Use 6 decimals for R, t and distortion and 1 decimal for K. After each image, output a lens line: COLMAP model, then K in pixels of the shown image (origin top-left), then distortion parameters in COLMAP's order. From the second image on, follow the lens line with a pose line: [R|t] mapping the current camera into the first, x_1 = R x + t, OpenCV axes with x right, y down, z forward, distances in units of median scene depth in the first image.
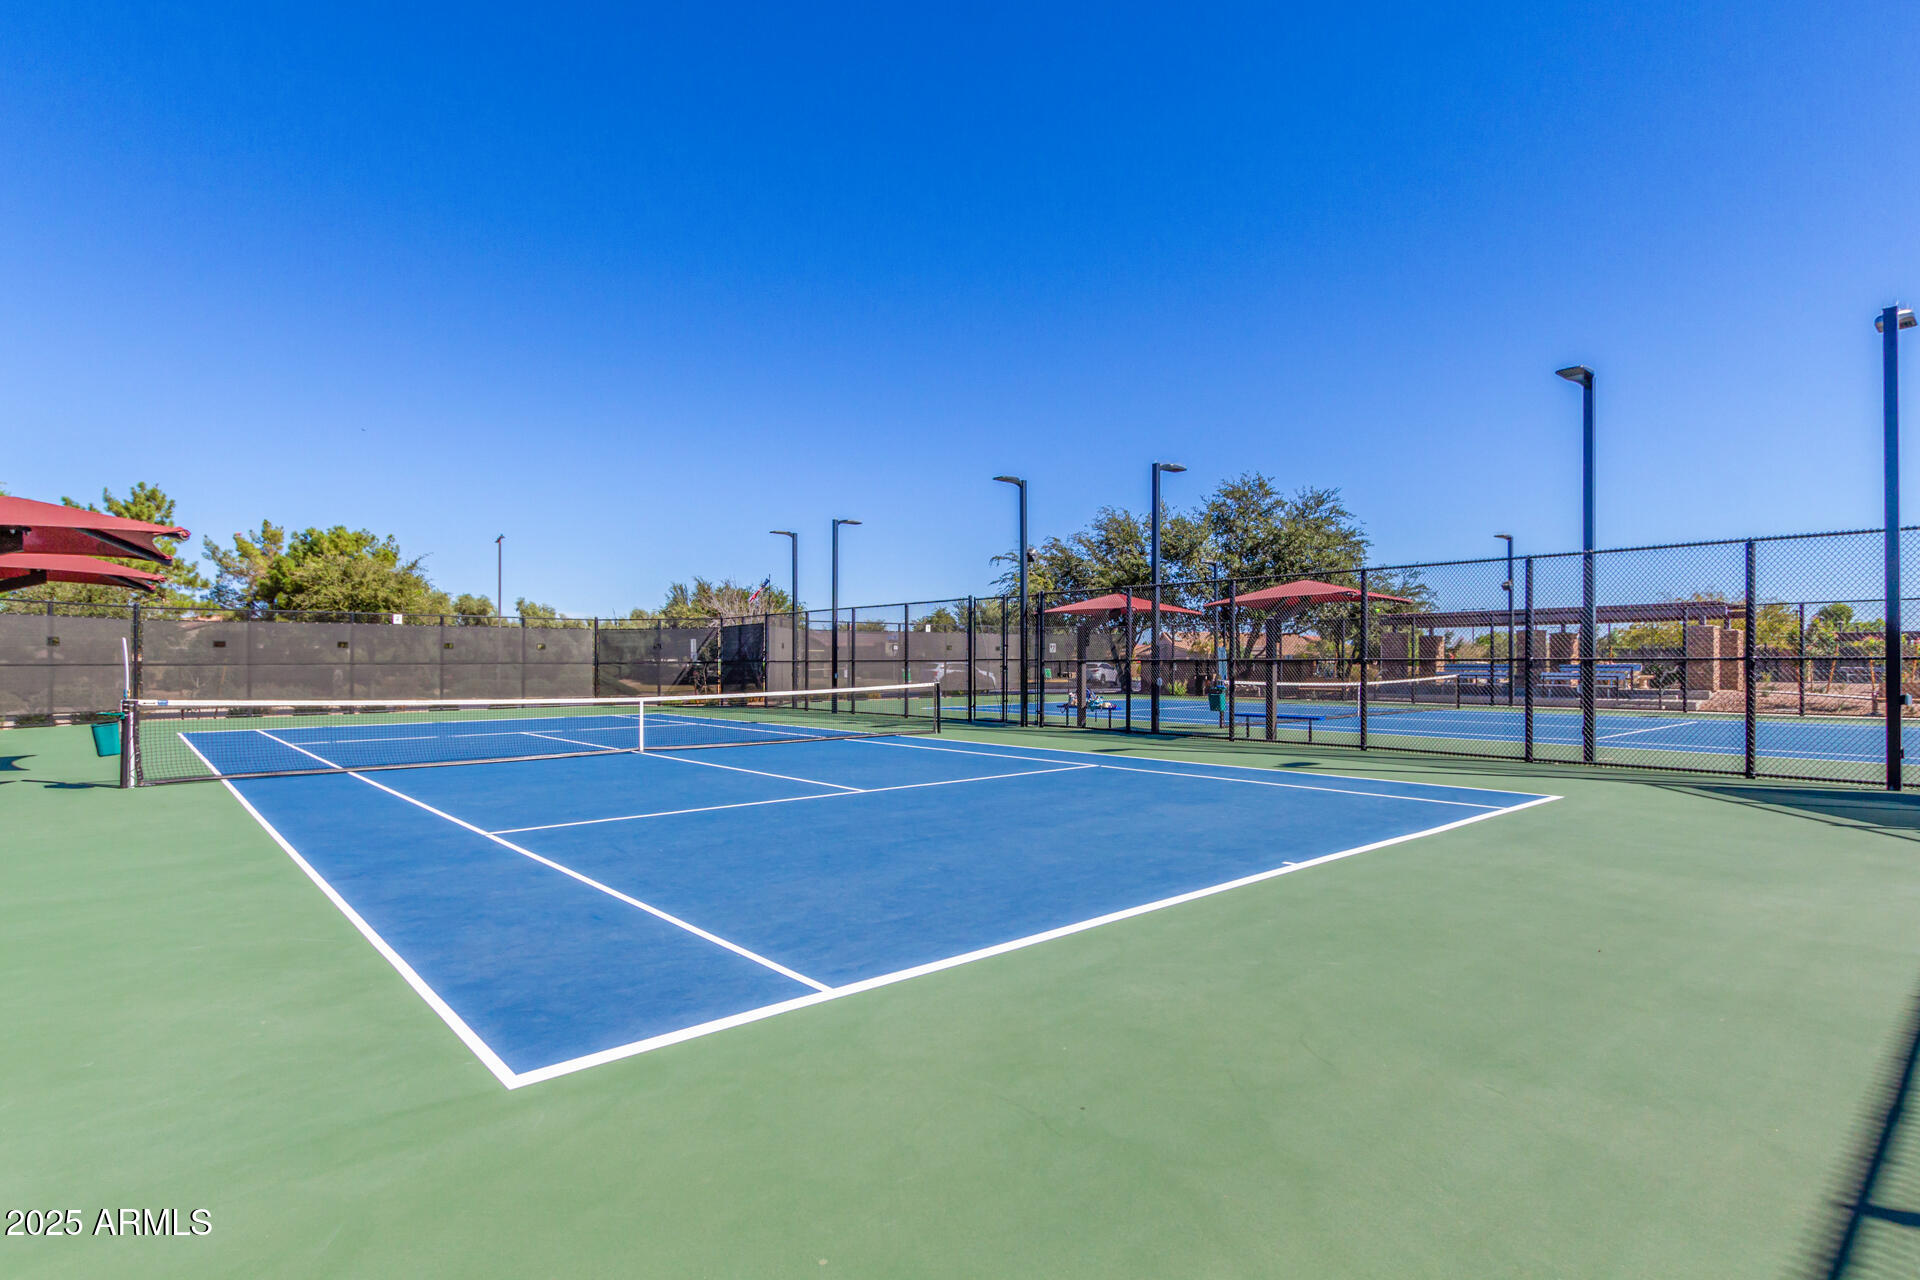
lens RADIAL K [[958.0, 0, 961.1], [0, 958.0, 608.9], [0, 0, 1]] dist [0.012614, -0.000035]
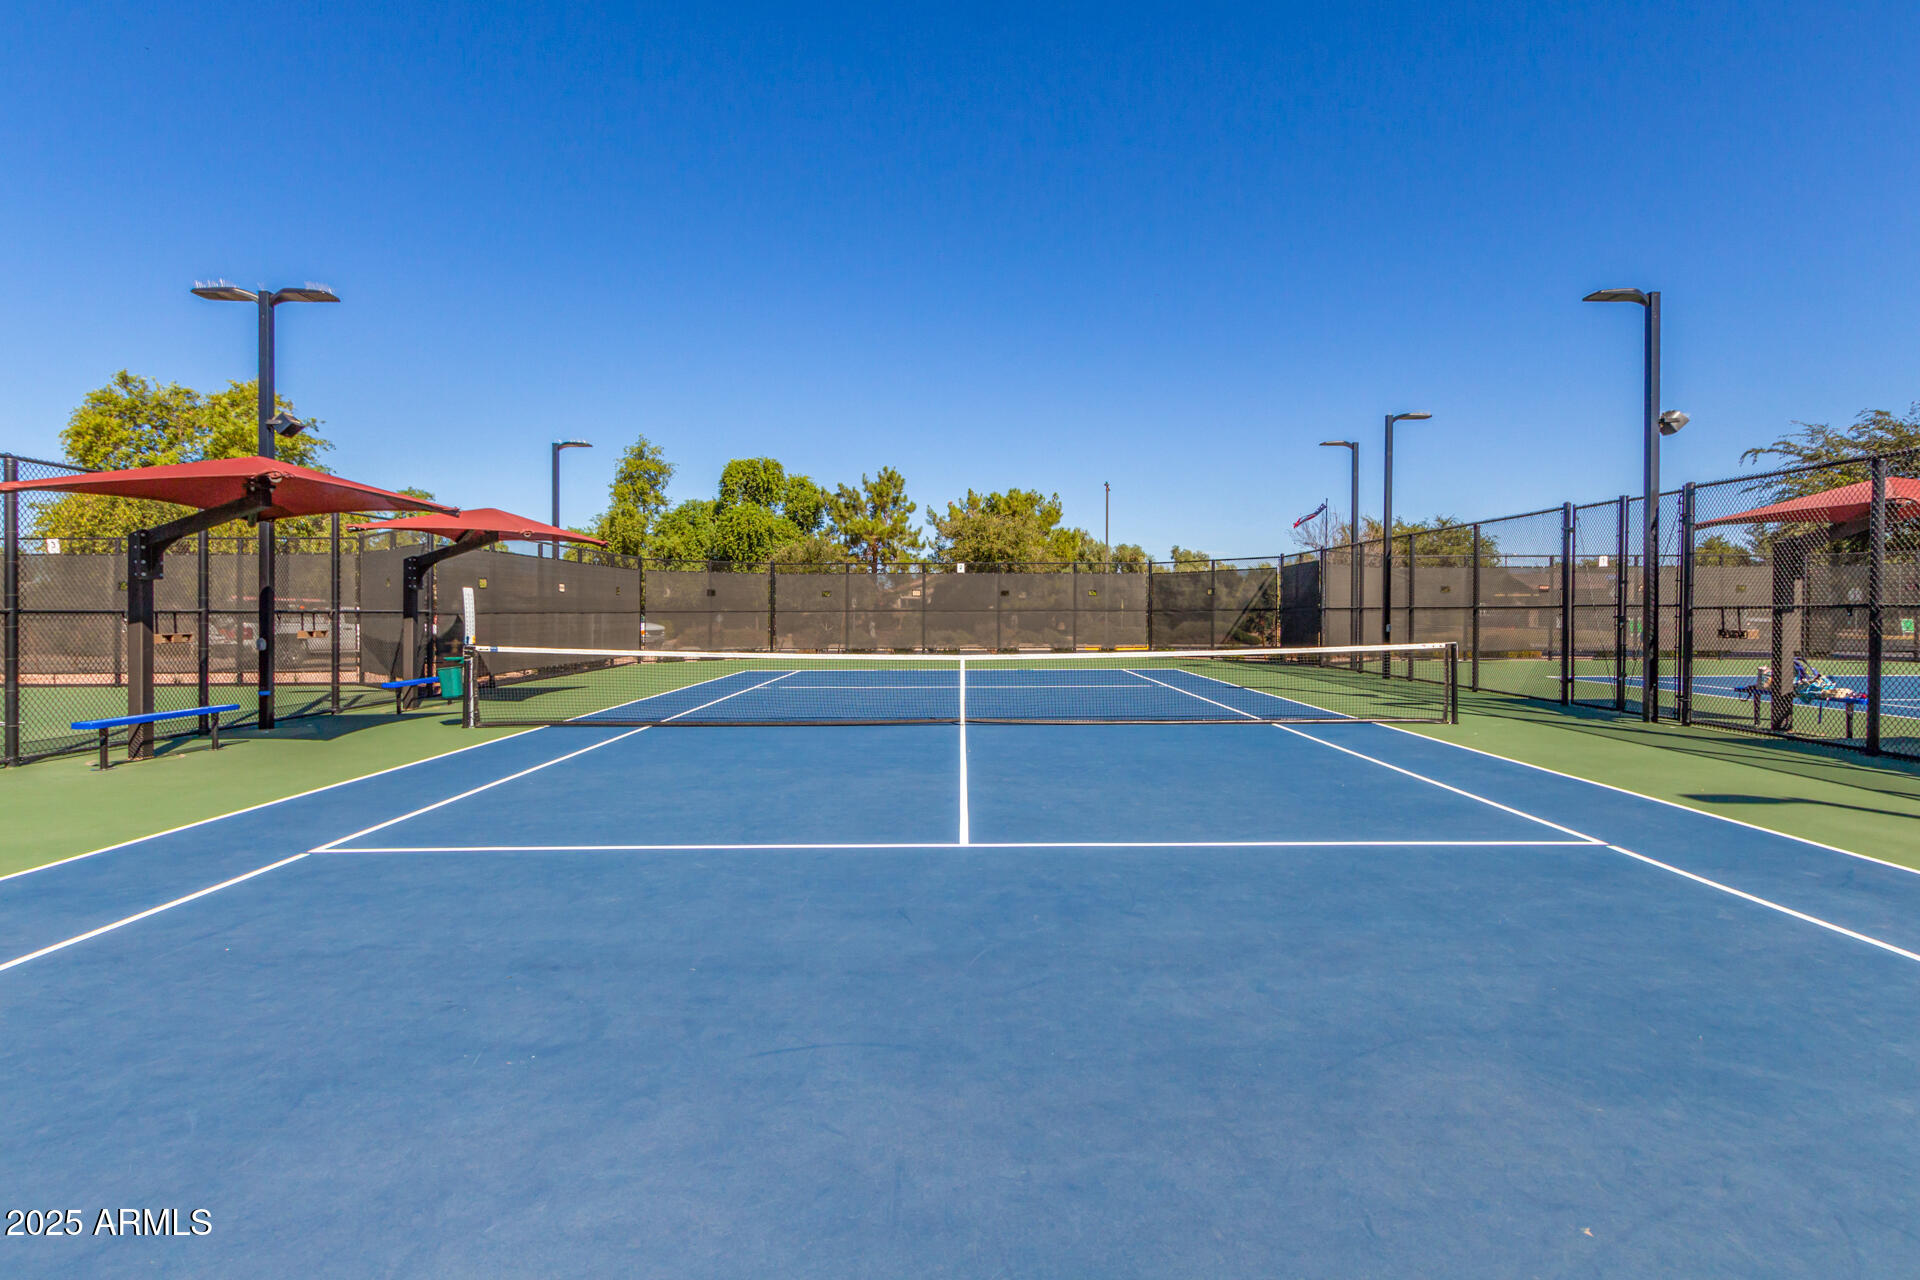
lens RADIAL K [[958.0, 0, 961.1], [0, 958.0, 608.9], [0, 0, 1]] dist [0.012614, -0.000035]
pose [[0.759077, -0.000182, -0.651001, 0.082580], [0.036771, 0.998415, 0.042596, 0.009422], [0.649962, -0.056272, 0.757881, 0.185762]]
